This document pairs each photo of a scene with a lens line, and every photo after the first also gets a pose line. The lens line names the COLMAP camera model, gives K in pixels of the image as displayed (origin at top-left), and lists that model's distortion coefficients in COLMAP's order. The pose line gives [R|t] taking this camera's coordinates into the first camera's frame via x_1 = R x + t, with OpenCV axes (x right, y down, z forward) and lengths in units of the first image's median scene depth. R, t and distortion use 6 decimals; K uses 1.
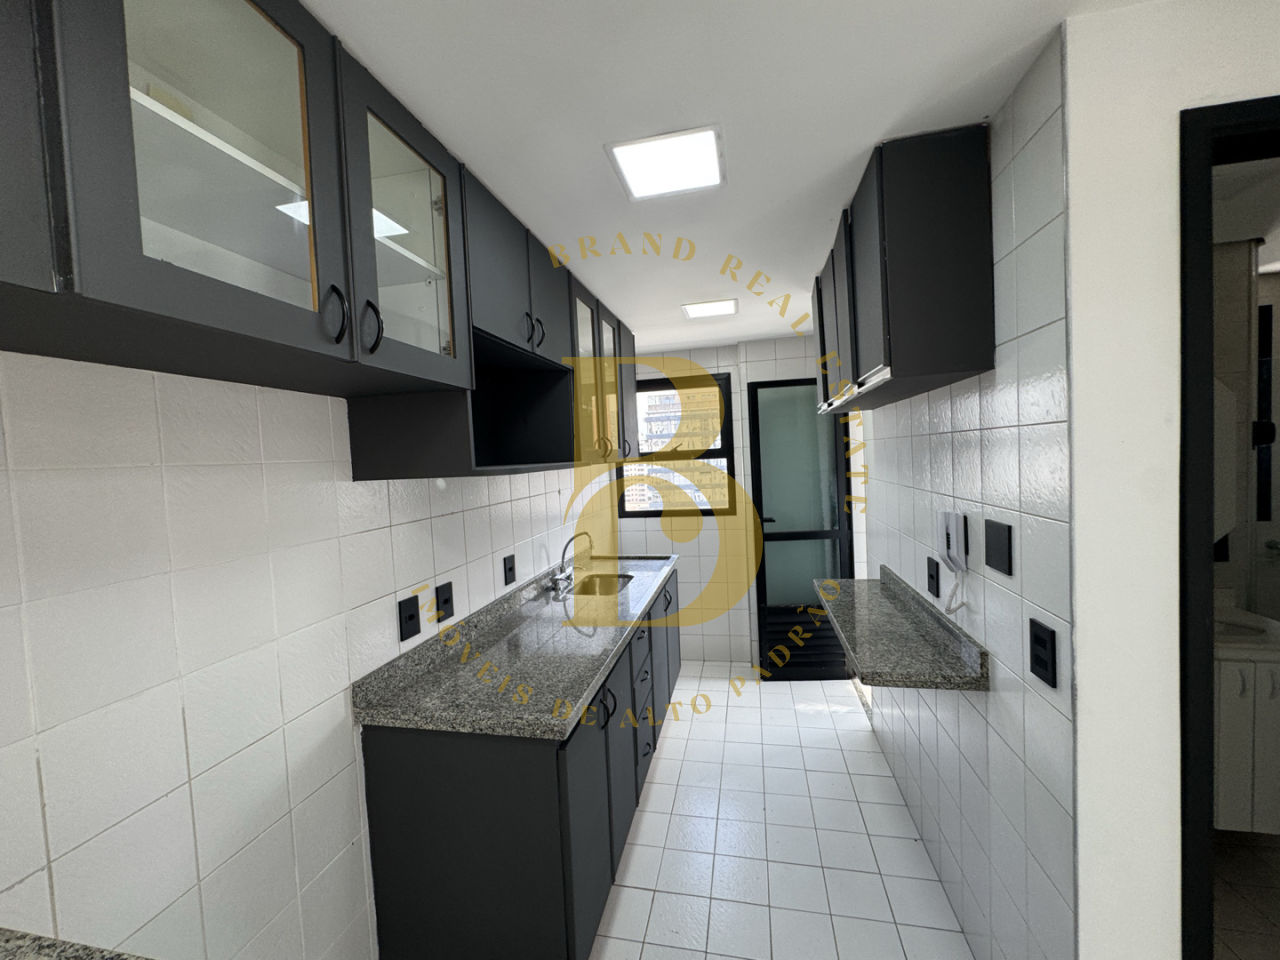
lens RADIAL K [[514.1, 0, 638.0], [0, 514.1, 477.9], [0, 0, 1]] dist [-0.001683, 0.000309]
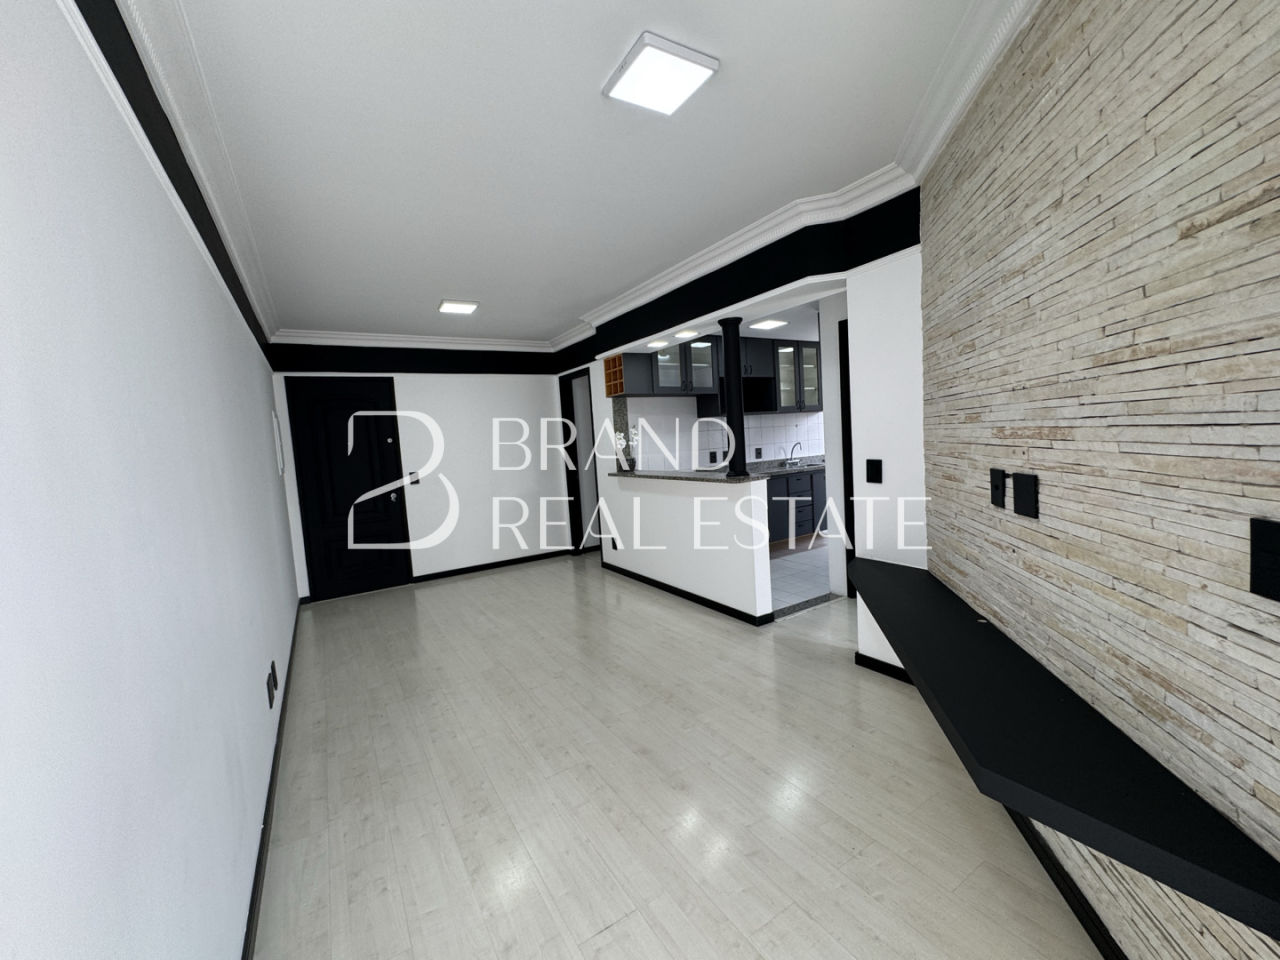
lens RADIAL K [[514.1, 0, 637.8], [0, 514.1, 482.2], [0, 0, 1]] dist [-0.001683, 0.000309]
pose [[0.694946, 0.065745, -0.716050, 1.739526], [0.000457, 0.995771, 0.091871, 0.118699], [0.719062, -0.064173, 0.691977, -1.832554]]
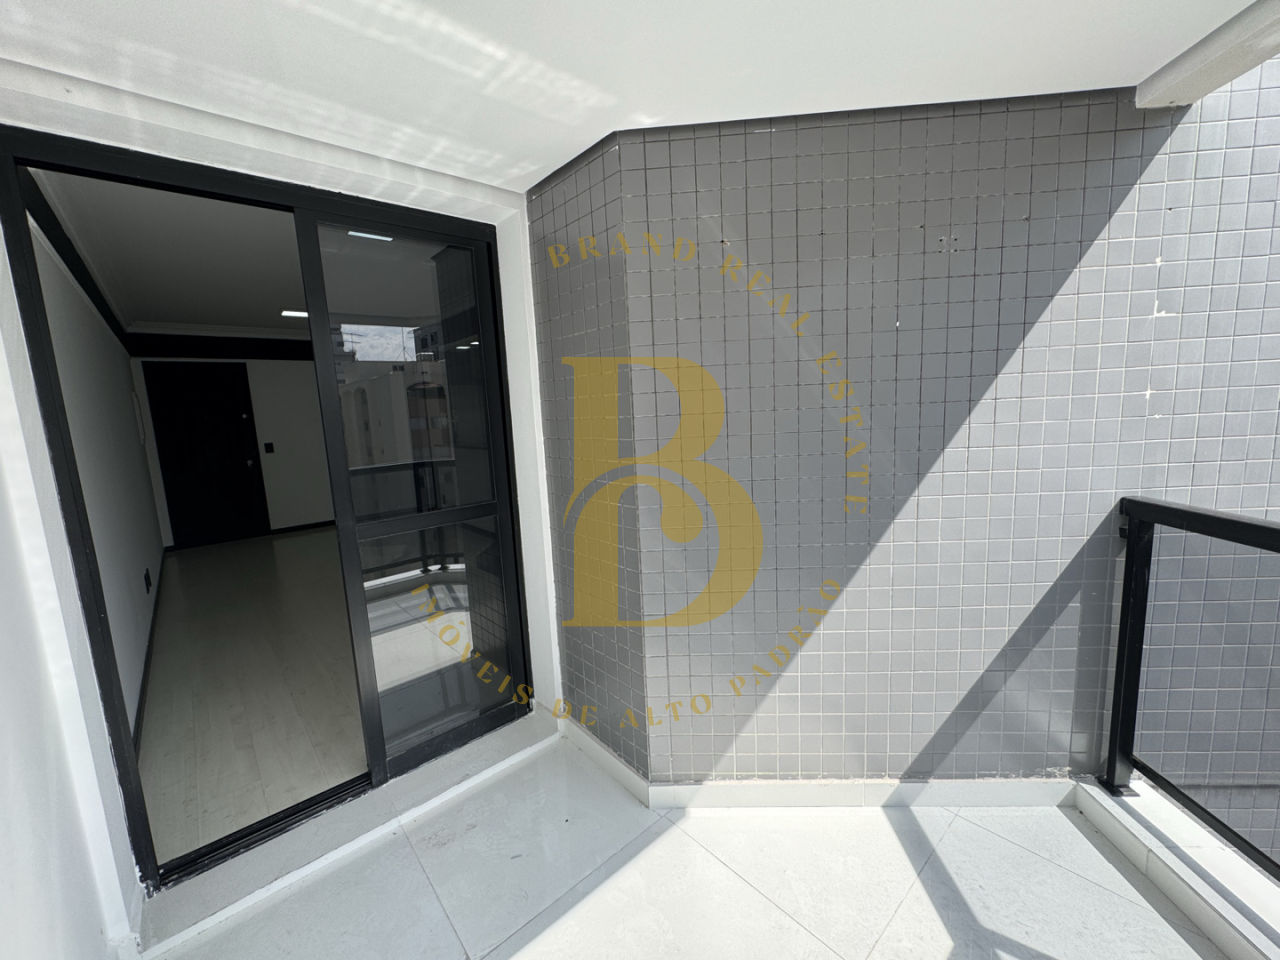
lens RADIAL K [[514.1, 0, 638.2], [0, 514.1, 481.6], [0, 0, 1]] dist [-0.001683, 0.000309]
pose [[0.807410, 0.090934, -0.582941, 3.011102], [-0.013633, 0.990663, 0.135653, 0.076996], [0.589833, -0.101581, 0.801111, -2.099618]]
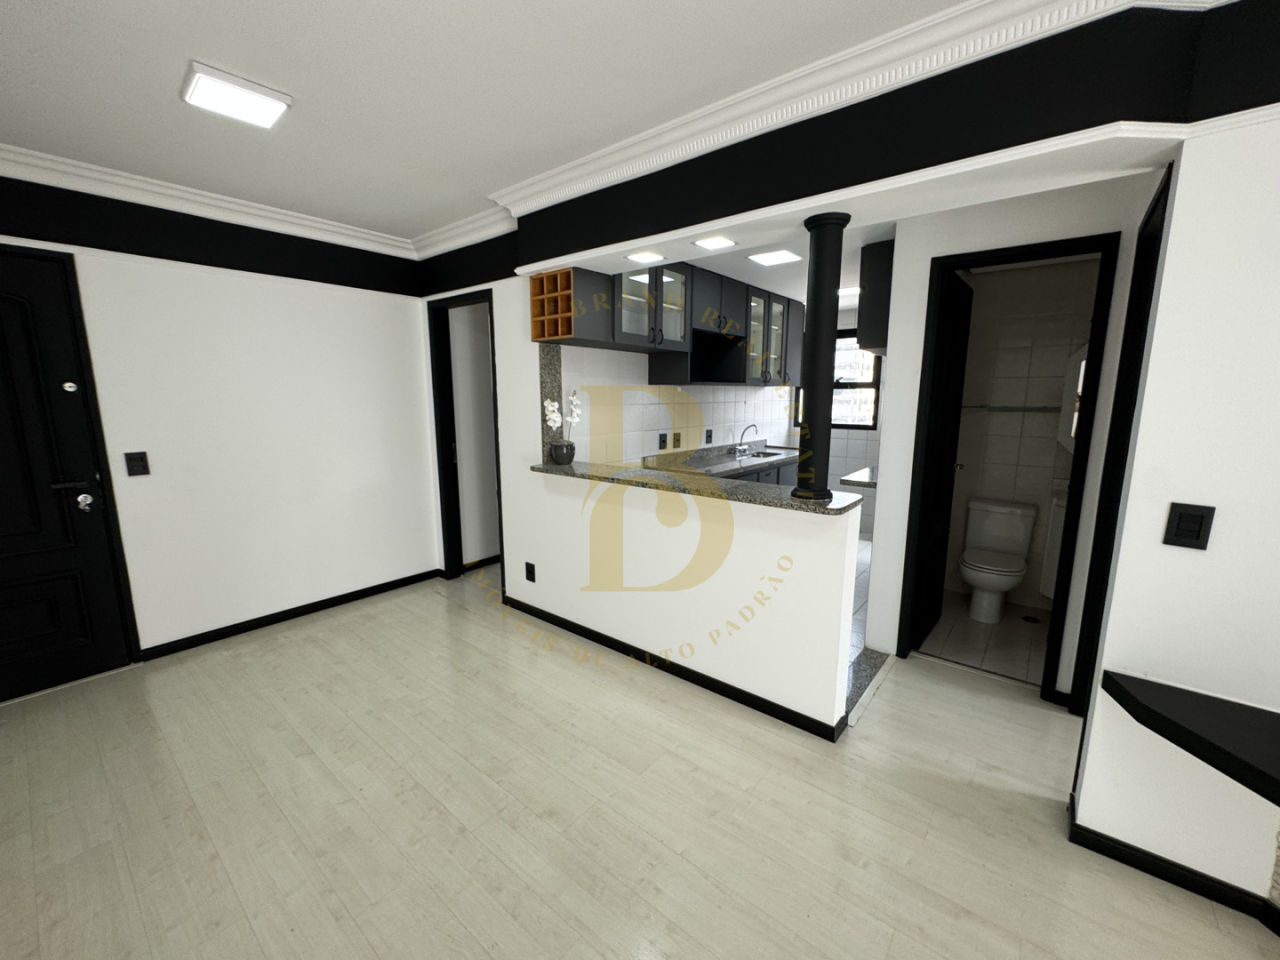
lens RADIAL K [[514.1, 0, 638.0], [0, 514.1, 482.1], [0, 0, 1]] dist [-0.001683, 0.000309]
pose [[0.888059, 0.126997, -0.441839, 0.594232], [-0.063787, 0.985830, 0.155148, 0.084534], [0.455282, -0.109597, 0.883576, -1.326709]]
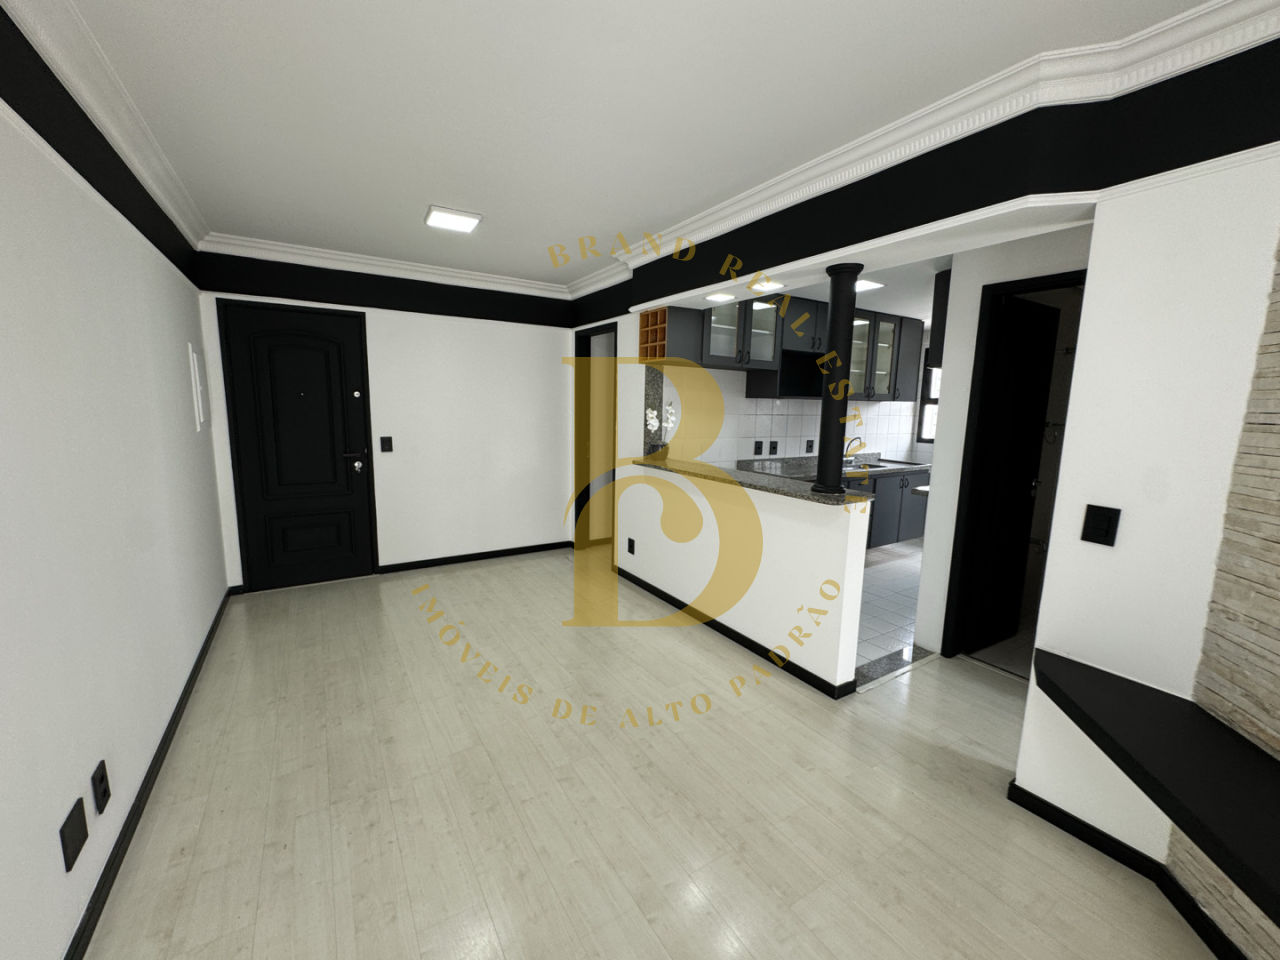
lens RADIAL K [[514.1, 0, 637.9], [0, 514.1, 481.0], [0, 0, 1]] dist [-0.001683, 0.000309]
pose [[0.696755, 0.168907, -0.697139, 1.122992], [-0.083735, 0.984389, 0.154814, 0.066104], [0.712405, -0.049493, 0.700021, -1.506328]]
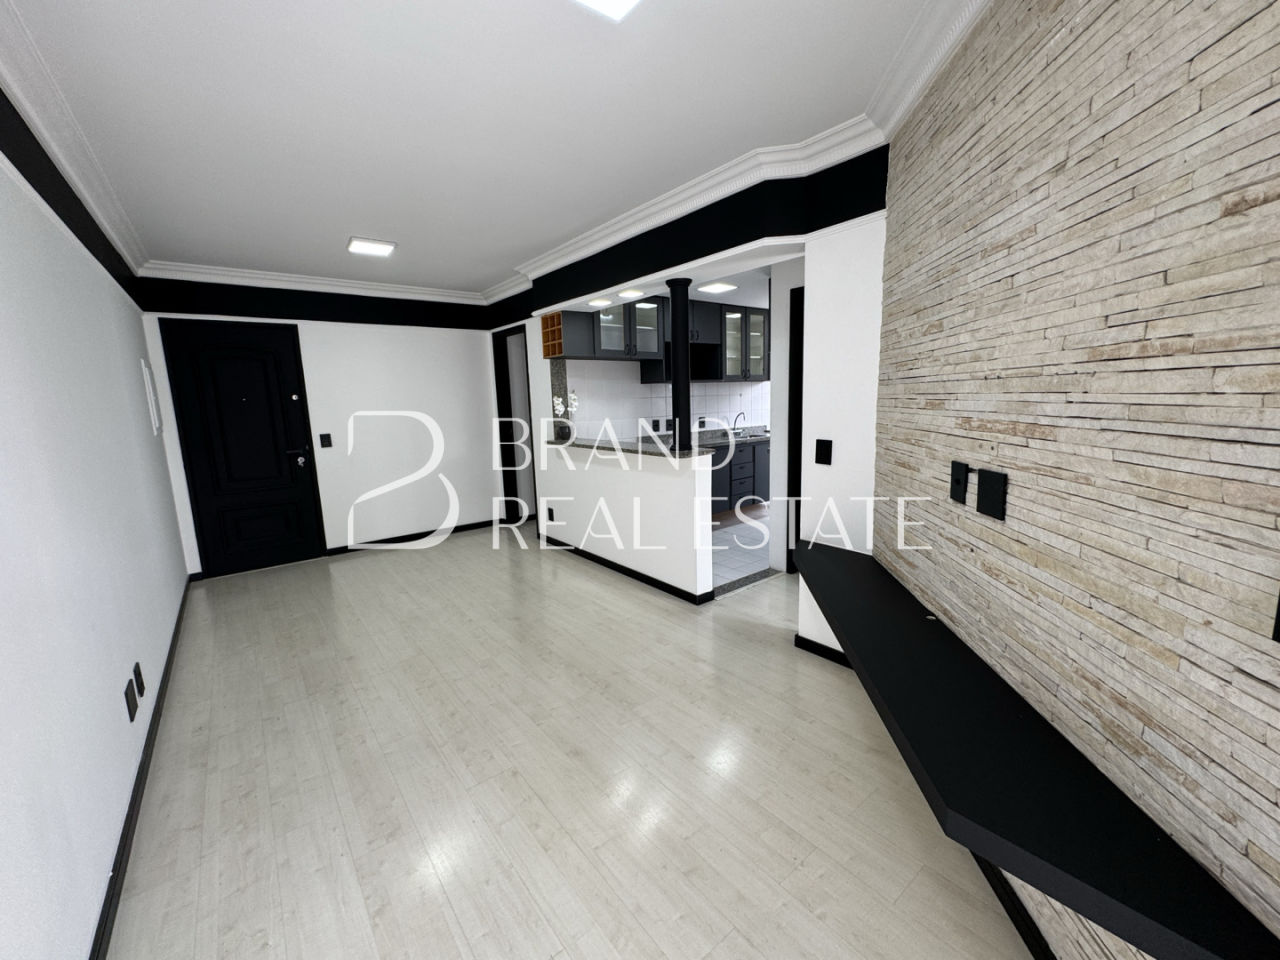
lens RADIAL K [[514.1, 0, 638.1], [0, 514.1, 481.7], [0, 0, 1]] dist [-0.001683, 0.000309]
pose [[0.770904, 0.129496, -0.623649, 1.638160], [-0.033014, 0.985923, 0.163910, 0.084329], [0.636095, -0.105770, 0.764327, -1.720232]]
